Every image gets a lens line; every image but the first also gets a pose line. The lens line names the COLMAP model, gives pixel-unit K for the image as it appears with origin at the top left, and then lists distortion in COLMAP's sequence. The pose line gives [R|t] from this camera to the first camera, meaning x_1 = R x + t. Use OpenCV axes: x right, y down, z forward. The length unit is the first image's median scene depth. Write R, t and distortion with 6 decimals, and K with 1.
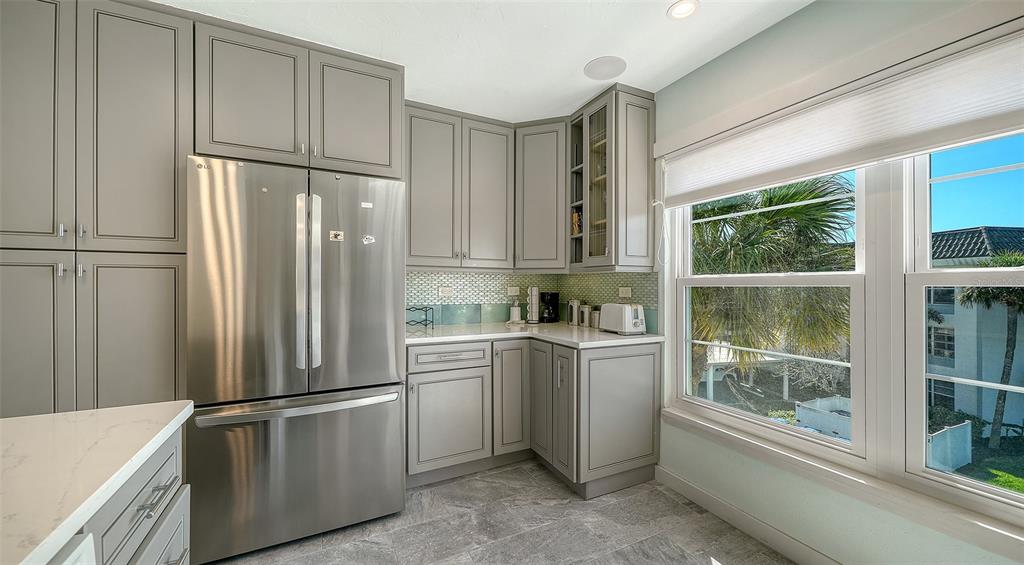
lens RADIAL K [[380.9, 0, 514.7], [0, 380.9, 284.6], [0, 0, 1]] dist [0.001544, -0.000056]
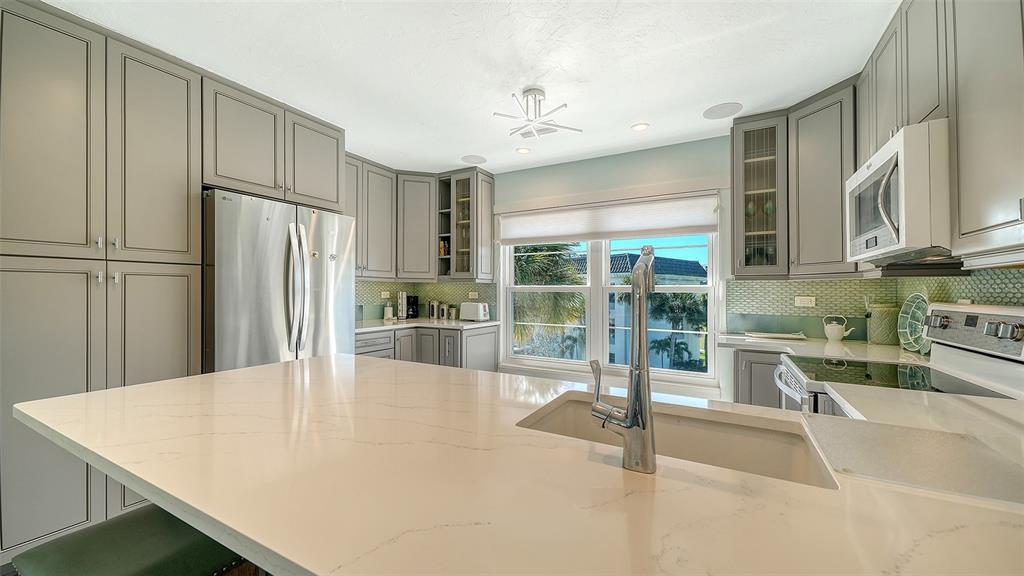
lens RADIAL K [[380.9, 0, 525.3], [0, 380.9, 276.4], [0, 0, 1]] dist [0.001544, -0.000056]
pose [[0.810927, 0.025888, 0.584574, -0.497232], [-0.007493, 0.999398, -0.033864, -0.006404], [-0.585099, 0.023081, 0.810633, -0.424825]]
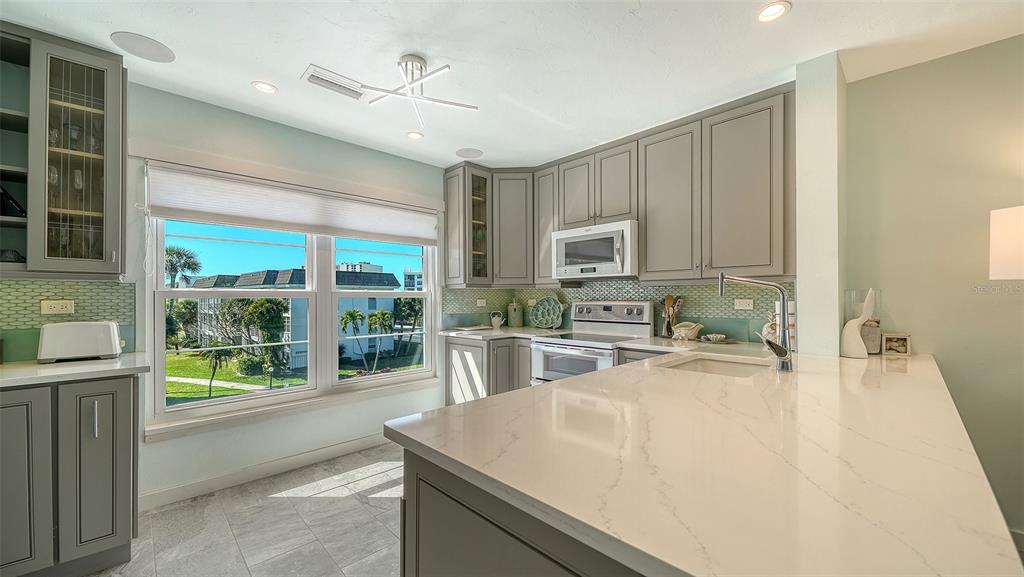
lens RADIAL K [[391.0, 0, 507.3], [0, 391.0, 286.1], [0, 0, 1]] dist [0.003123, -0.001678]
pose [[-0.315738, 0.026584, 0.948474, -0.791851], [-0.001768, 0.999589, -0.028605, -0.000669], [-0.948845, -0.010708, -0.315562, 0.453120]]
